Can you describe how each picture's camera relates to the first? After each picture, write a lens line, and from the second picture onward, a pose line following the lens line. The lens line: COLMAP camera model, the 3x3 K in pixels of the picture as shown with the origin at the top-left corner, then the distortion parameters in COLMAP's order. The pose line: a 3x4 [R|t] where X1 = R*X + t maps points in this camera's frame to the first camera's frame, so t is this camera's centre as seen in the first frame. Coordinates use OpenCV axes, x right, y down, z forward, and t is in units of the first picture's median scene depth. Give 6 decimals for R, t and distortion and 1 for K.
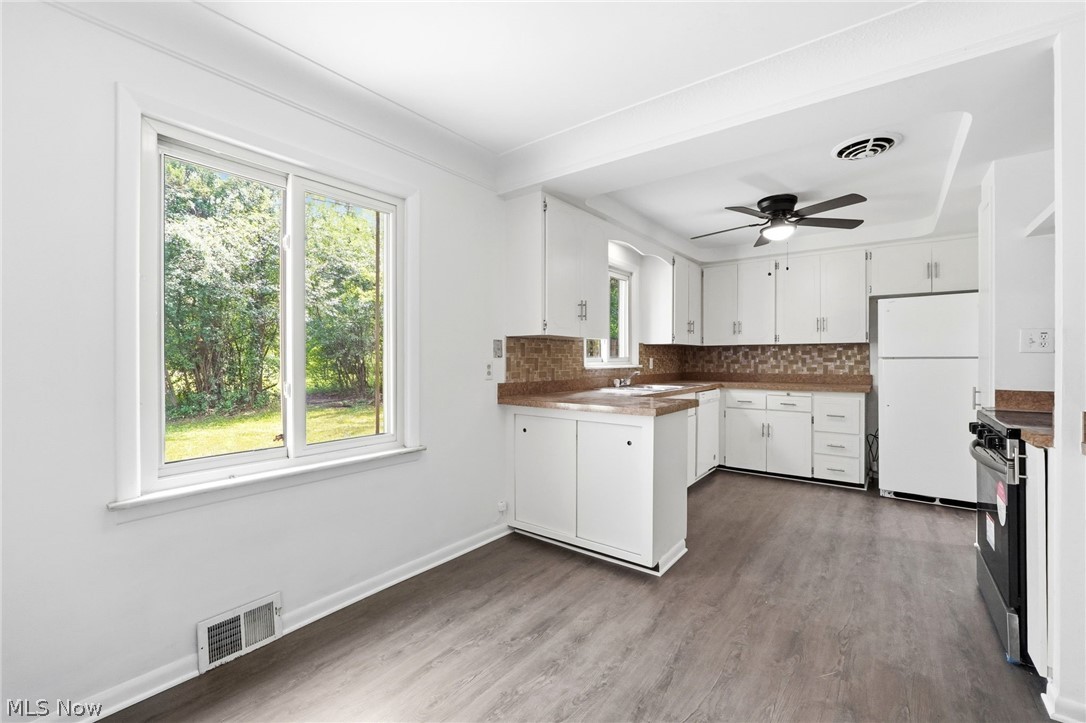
lens RADIAL K [[456.9, 0, 543.6], [0, 456.9, 359.9], [0, 0, 1]] dist [-0.020671, 0.006257]
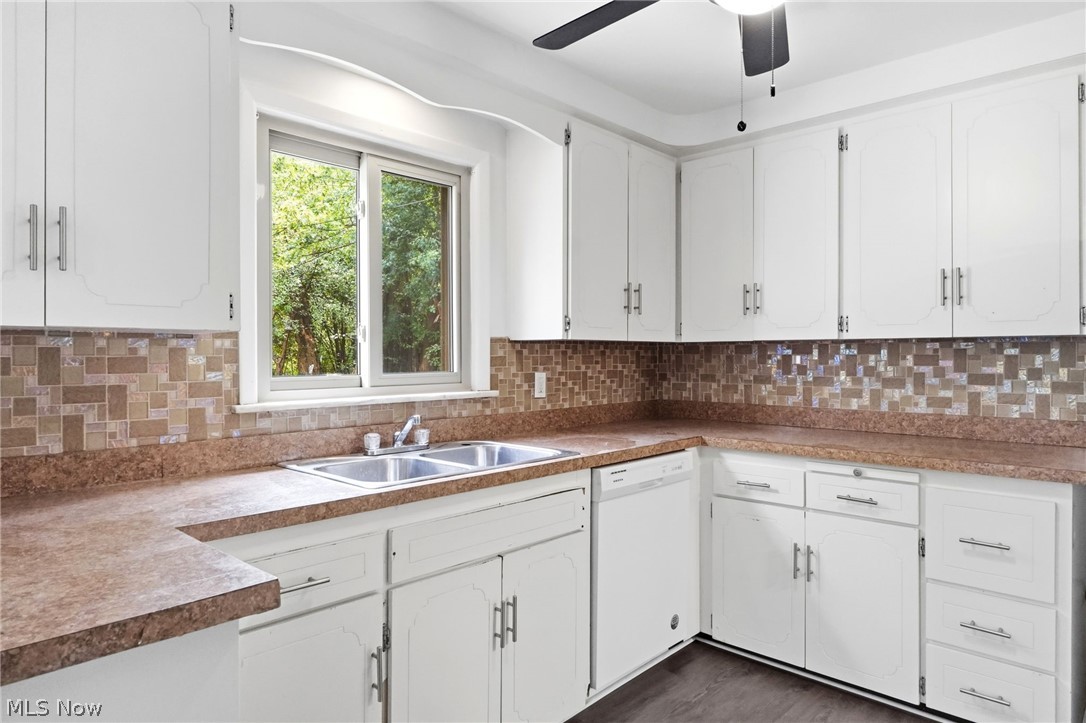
lens RADIAL K [[662.3, 0, 543.0], [0, 662.3, 356.3], [0, 0, 1]] dist [-0.002788, -0.000448]
pose [[0.994745, -0.000161, -0.102381, 0.311767], [0.000132, 1.000000, -0.000286, -0.019358], [0.102381, 0.000271, 0.994745, 0.397879]]
